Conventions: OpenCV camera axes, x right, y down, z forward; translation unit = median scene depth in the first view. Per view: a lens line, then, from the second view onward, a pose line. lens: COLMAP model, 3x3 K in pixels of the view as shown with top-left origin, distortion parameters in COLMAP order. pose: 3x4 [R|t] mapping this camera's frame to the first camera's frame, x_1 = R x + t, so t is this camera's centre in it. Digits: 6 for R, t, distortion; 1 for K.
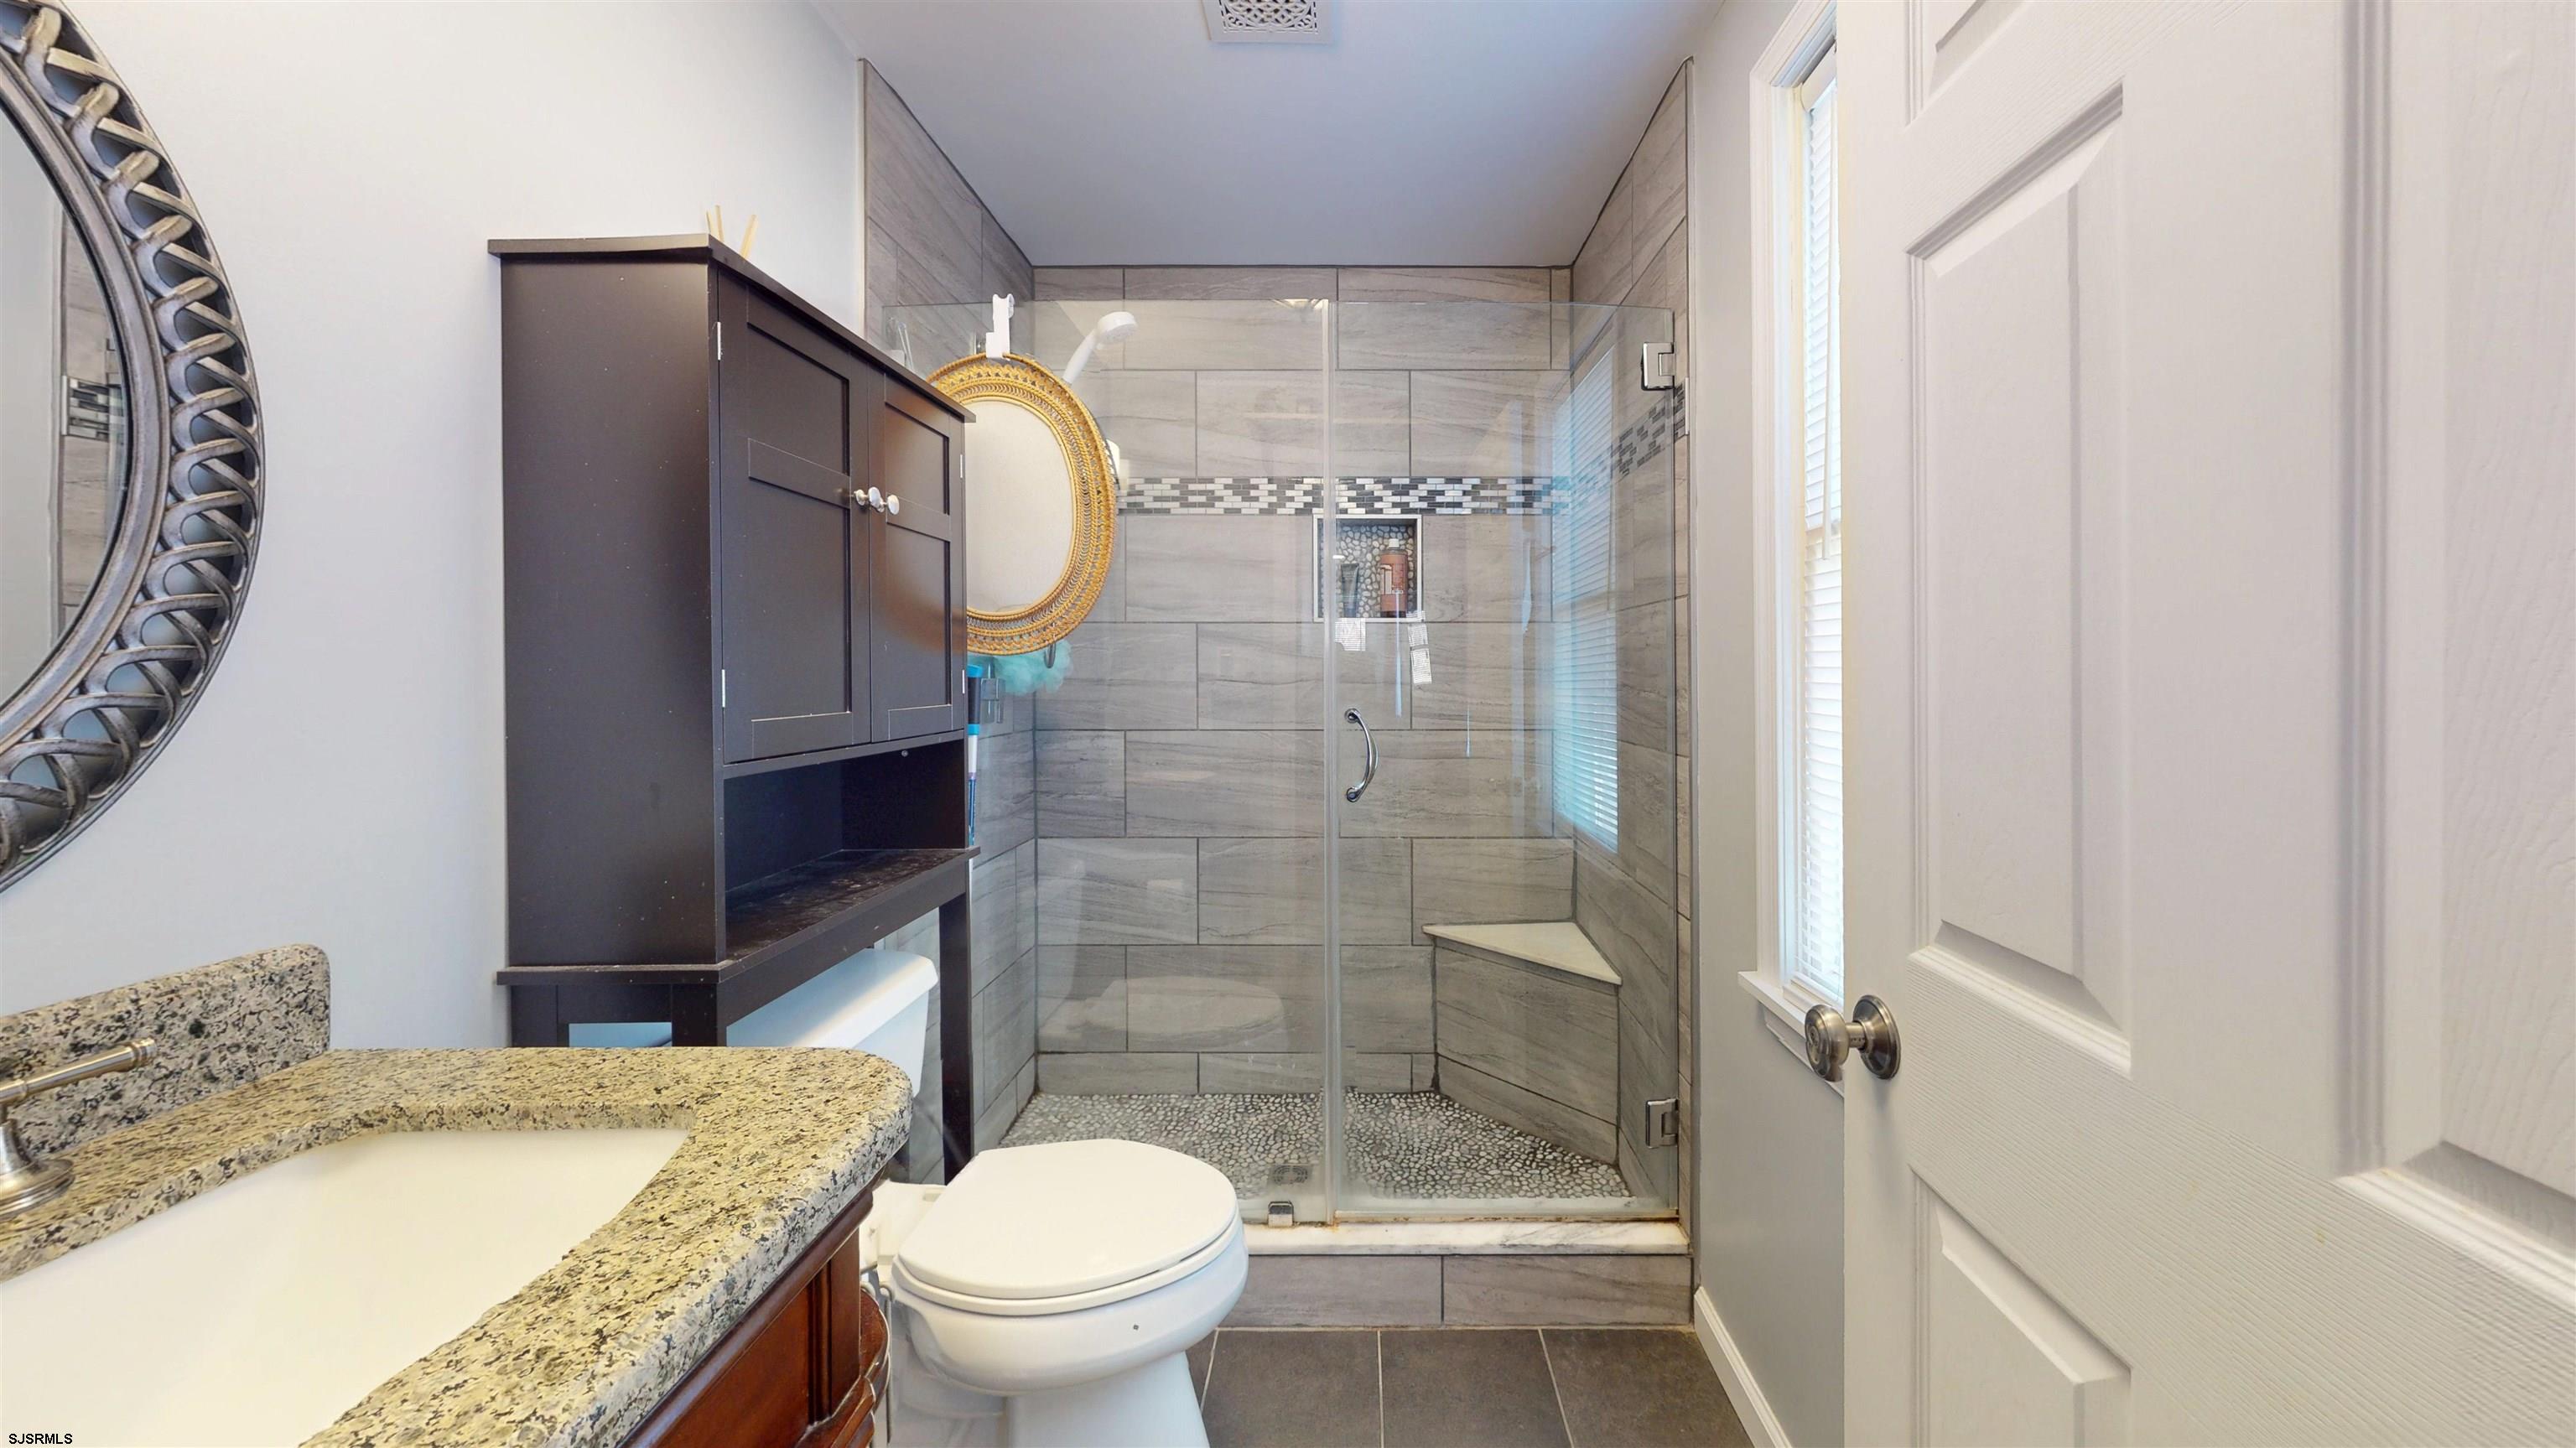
lens RADIAL K [[879.1, 0, 1322.9], [0, 879.1, 673.9], [0, 0, 1]] dist [0.000421, -0.000548]
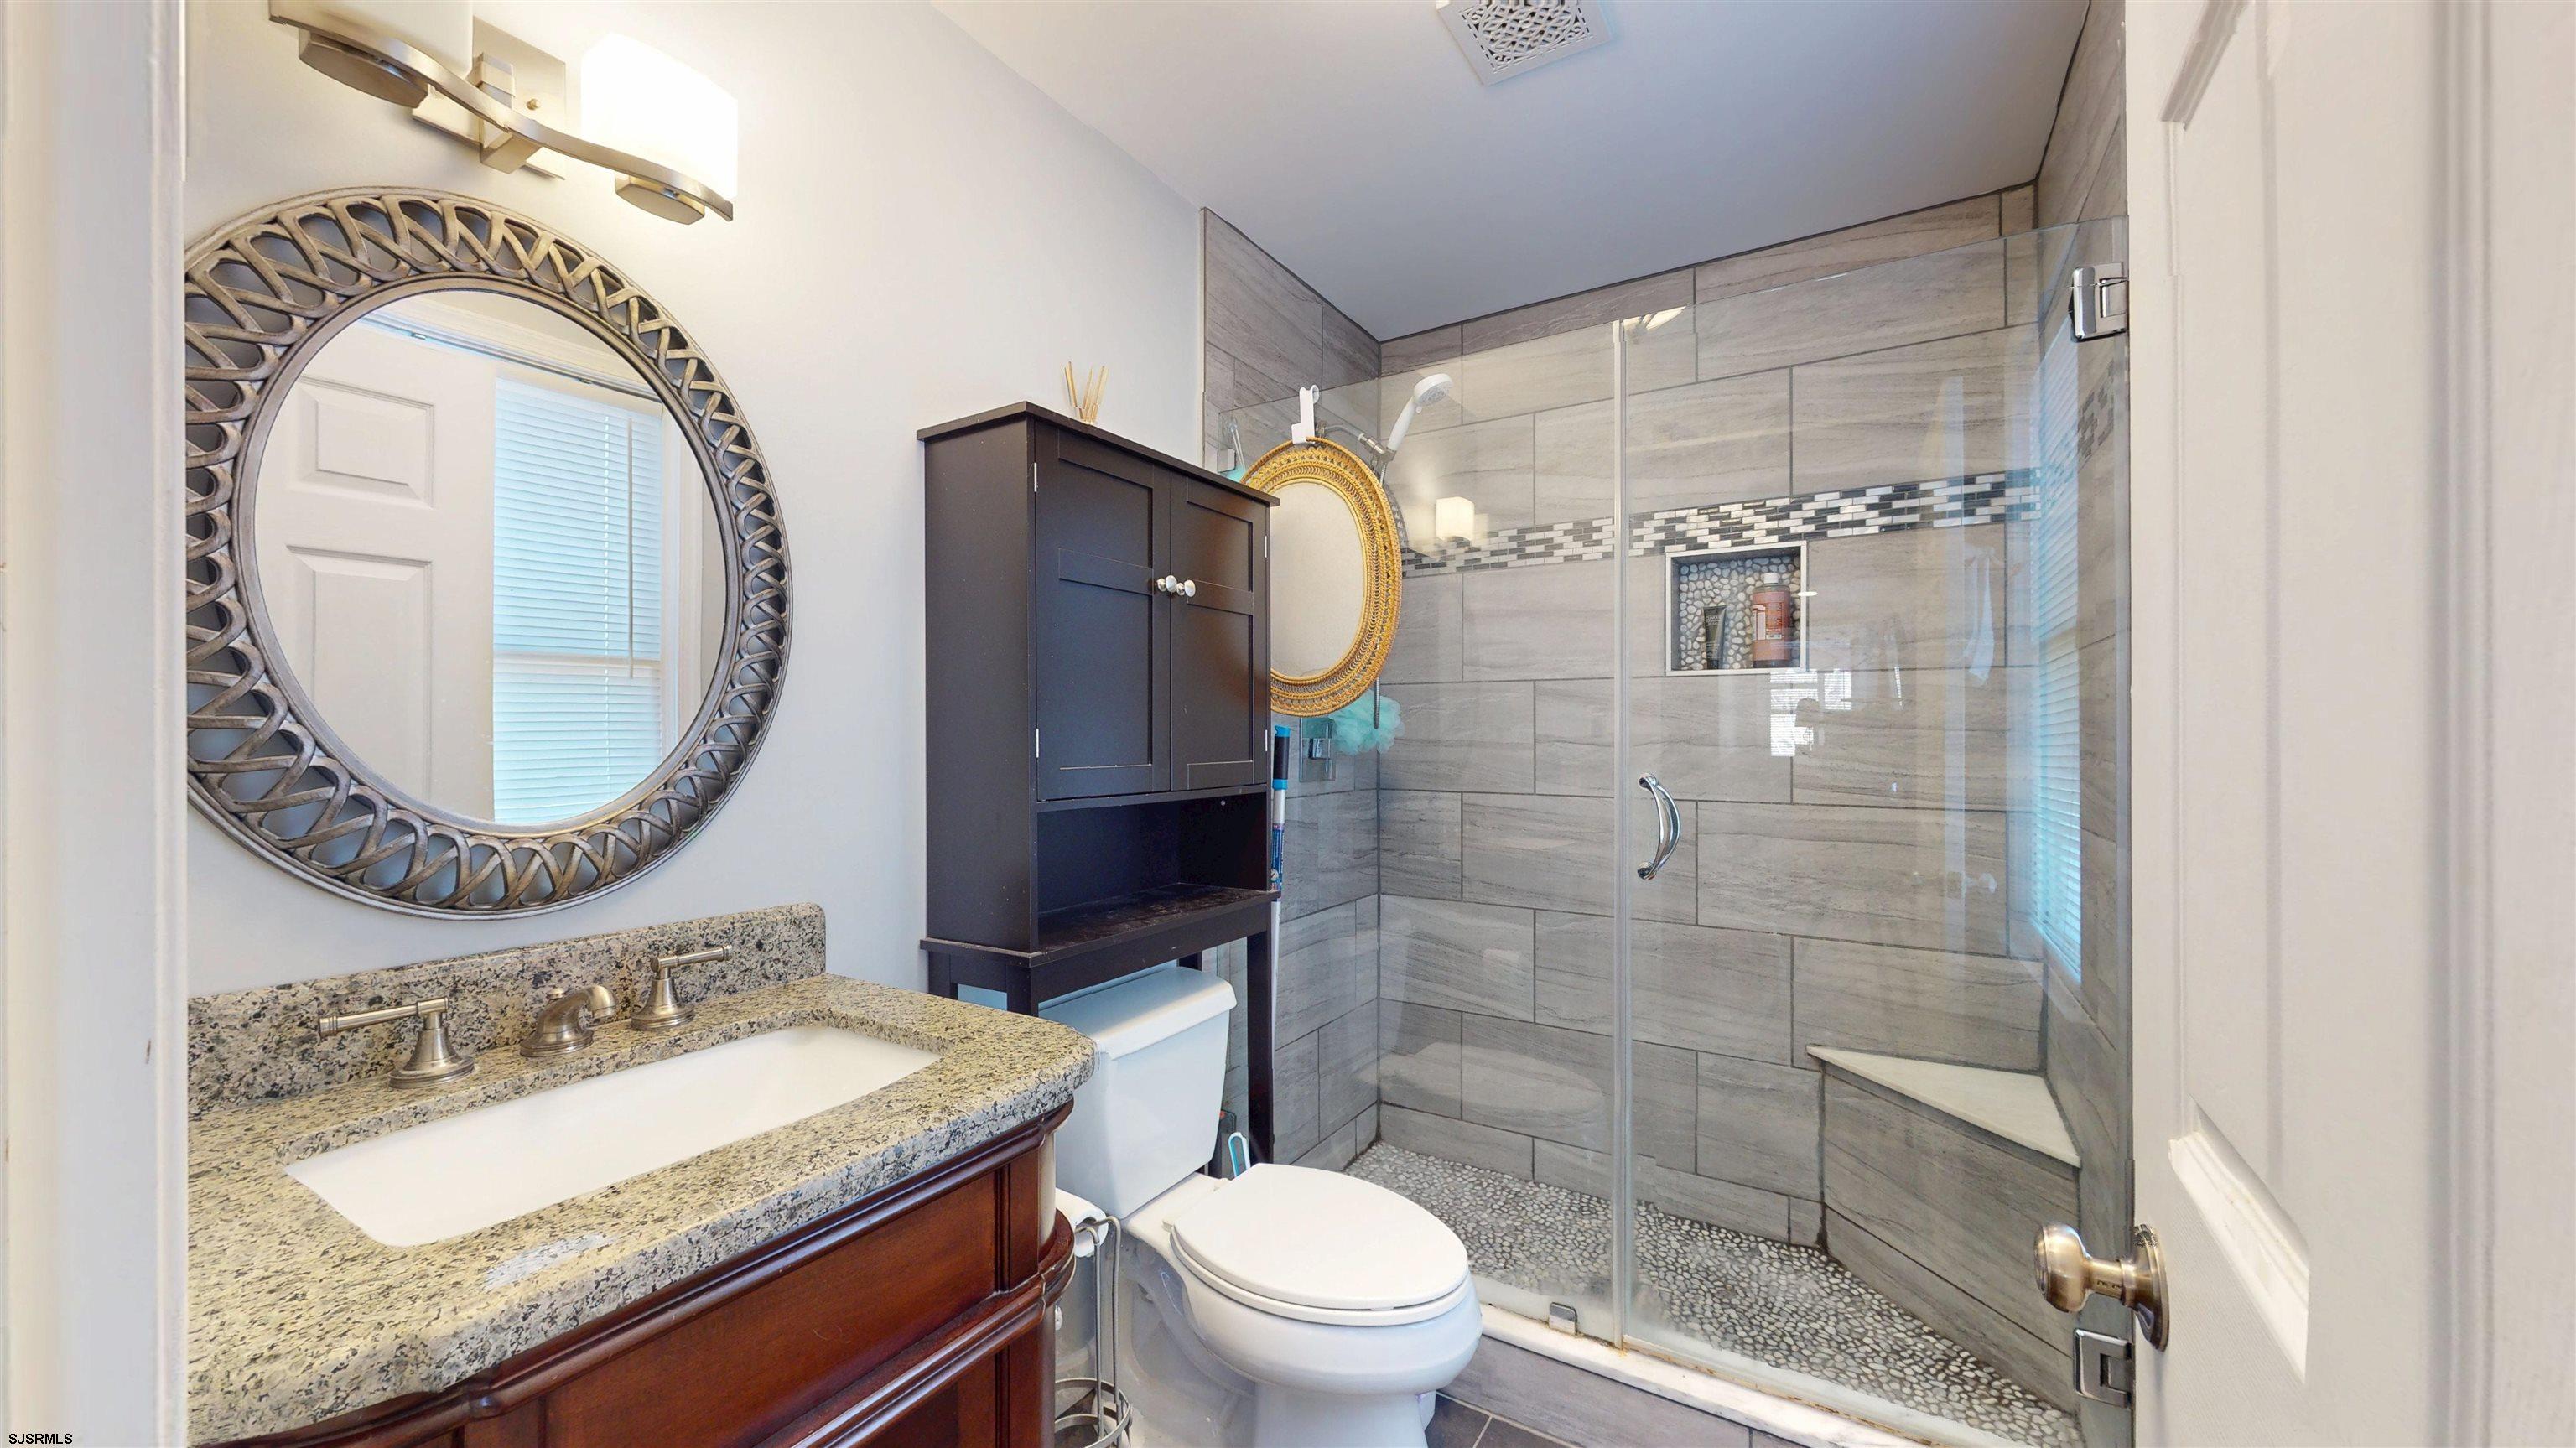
lens RADIAL K [[936.2, 0, 1280.8], [0, 936.2, 735.0], [0, 0, 1]] dist [-0.000701, -0.000254]
pose [[0.850405, 0.001726, -0.526126, 0.187754], [-0.002562, 0.999996, -0.000861, 0.002034], [0.526122, 0.002080, 0.850406, 0.004445]]
